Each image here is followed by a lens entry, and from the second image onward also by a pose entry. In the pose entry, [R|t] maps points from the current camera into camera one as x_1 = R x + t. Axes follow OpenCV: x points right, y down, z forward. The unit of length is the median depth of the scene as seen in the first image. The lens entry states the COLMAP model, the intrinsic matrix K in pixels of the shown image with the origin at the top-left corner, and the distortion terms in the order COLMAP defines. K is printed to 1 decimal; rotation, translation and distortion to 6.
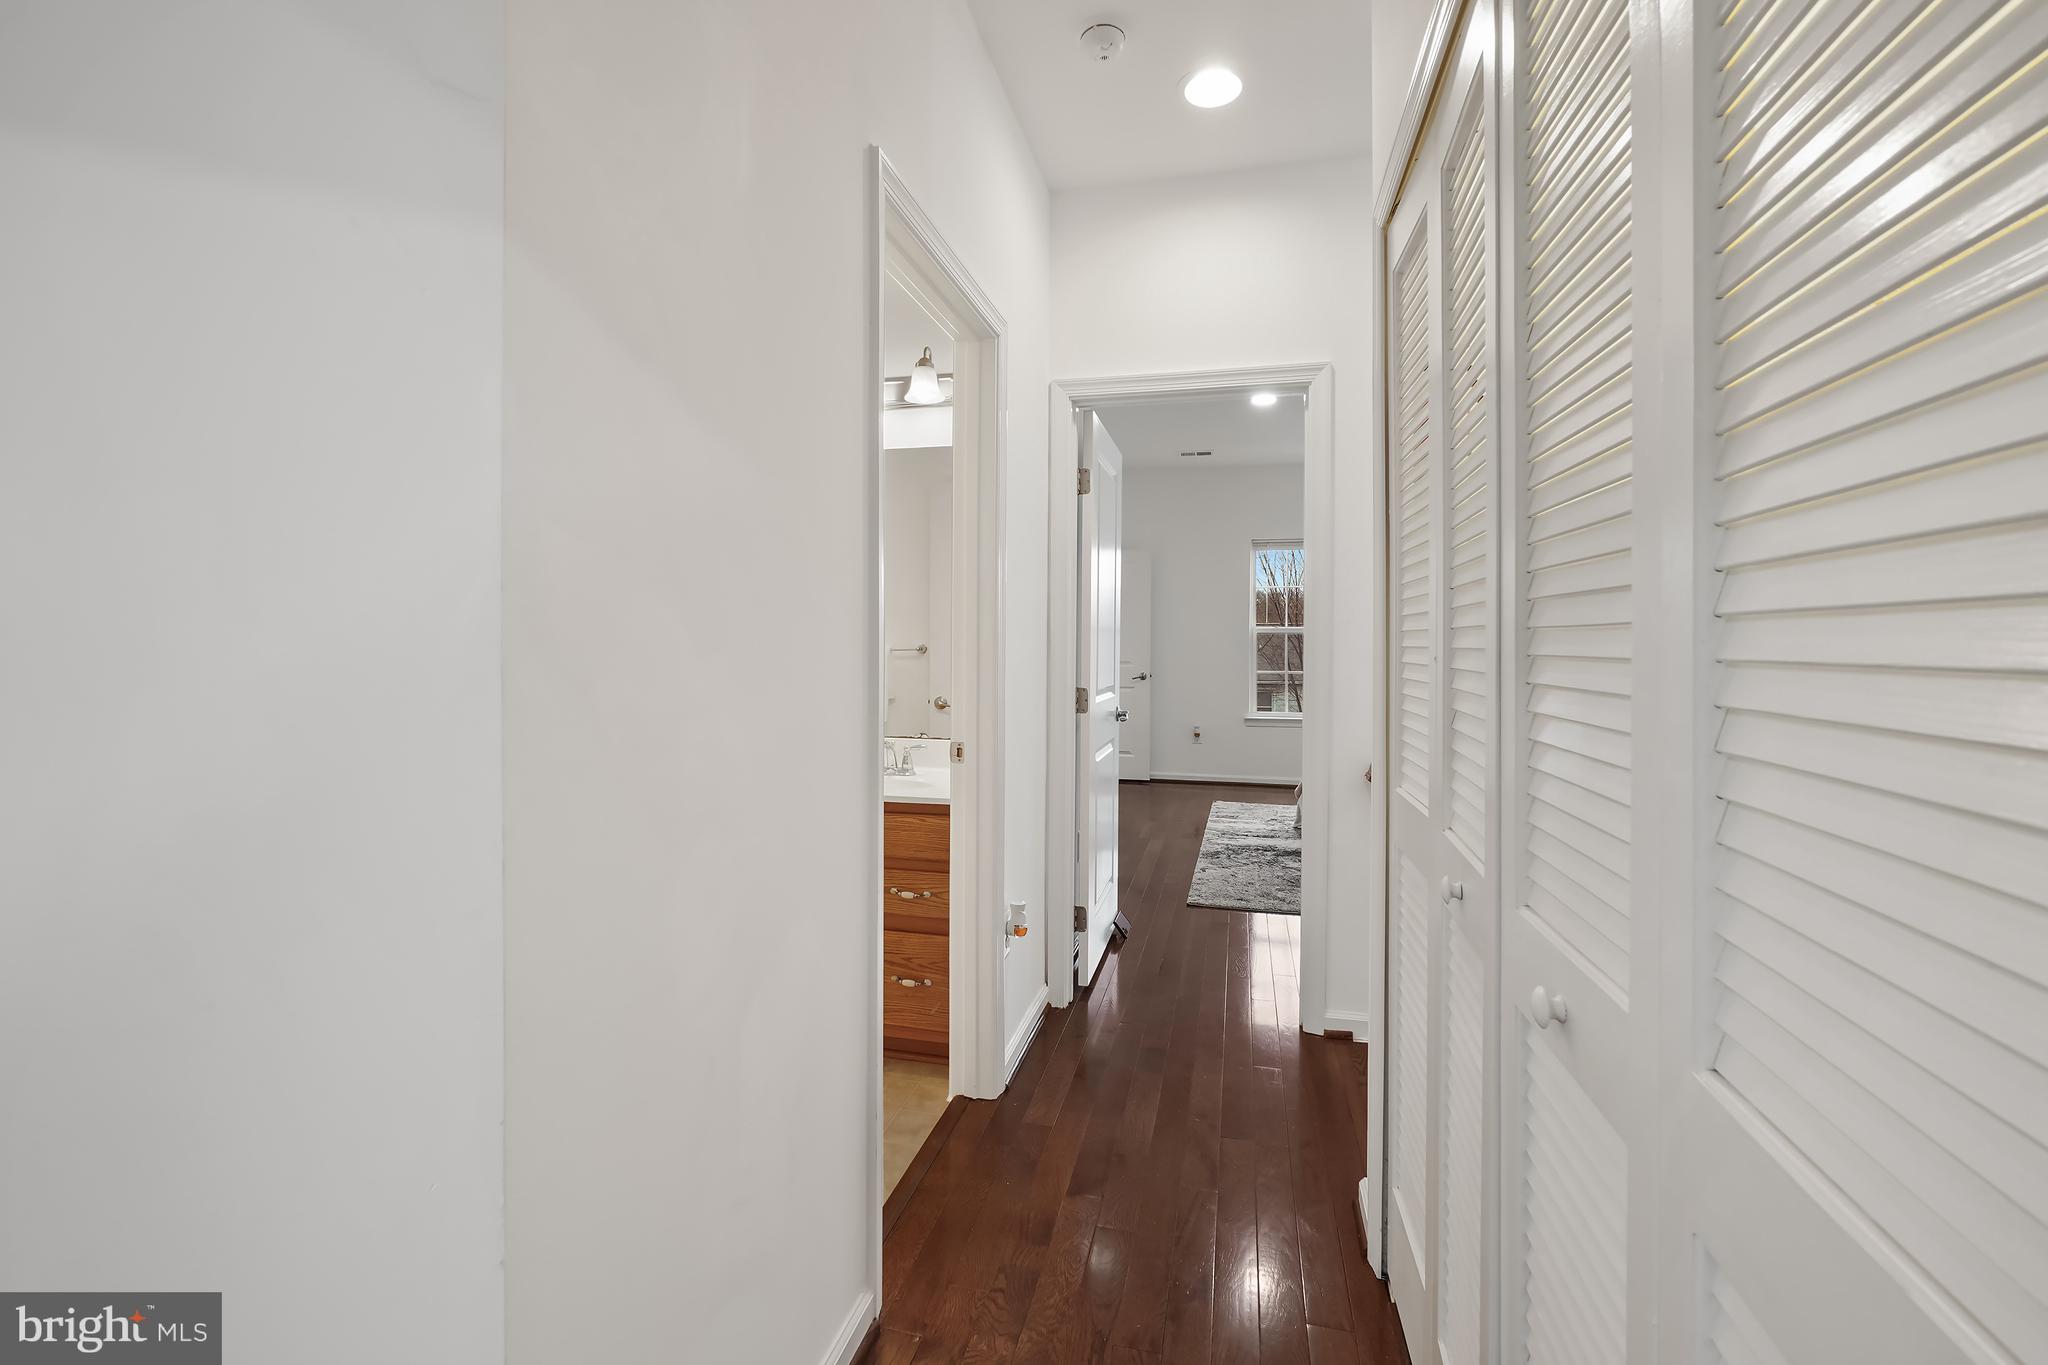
lens RADIAL K [[901.4, 0, 1021.9], [0, 901.4, 664.9], [0, 0, 1]] dist [-0.001525, 0.000138]
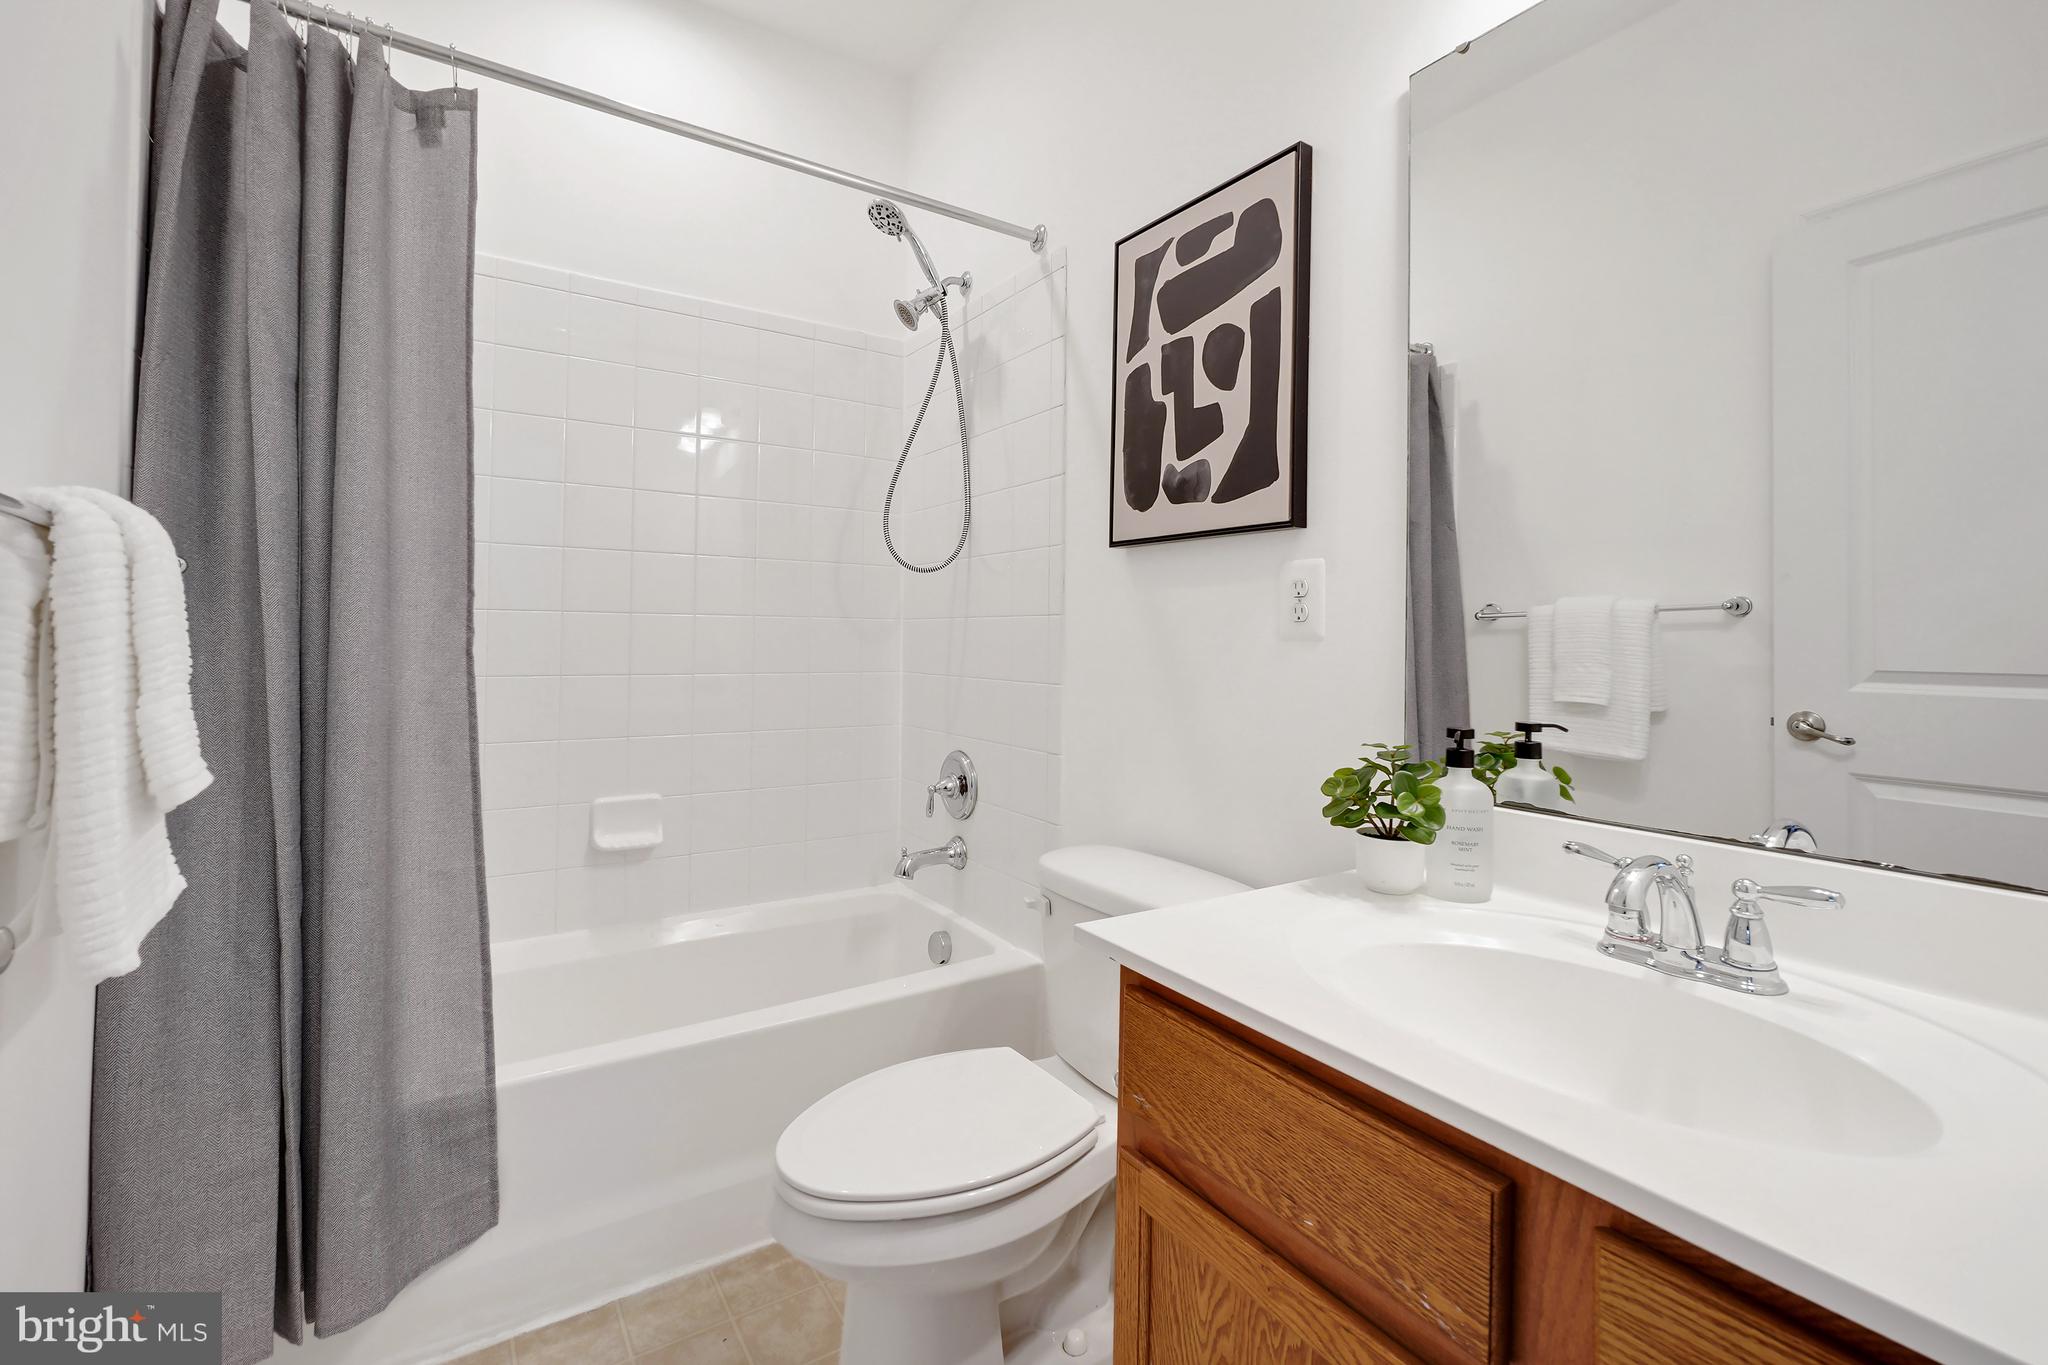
lens RADIAL K [[901.4, 0, 1021.9], [0, 901.4, 664.9], [0, 0, 1]] dist [-0.001525, 0.000138]
pose [[0.733267, 0.004706, -0.679924, -0.085328], [-0.005645, 0.999984, 0.000833, 0.018750], [0.679917, 0.003228, 0.733282, 0.532099]]
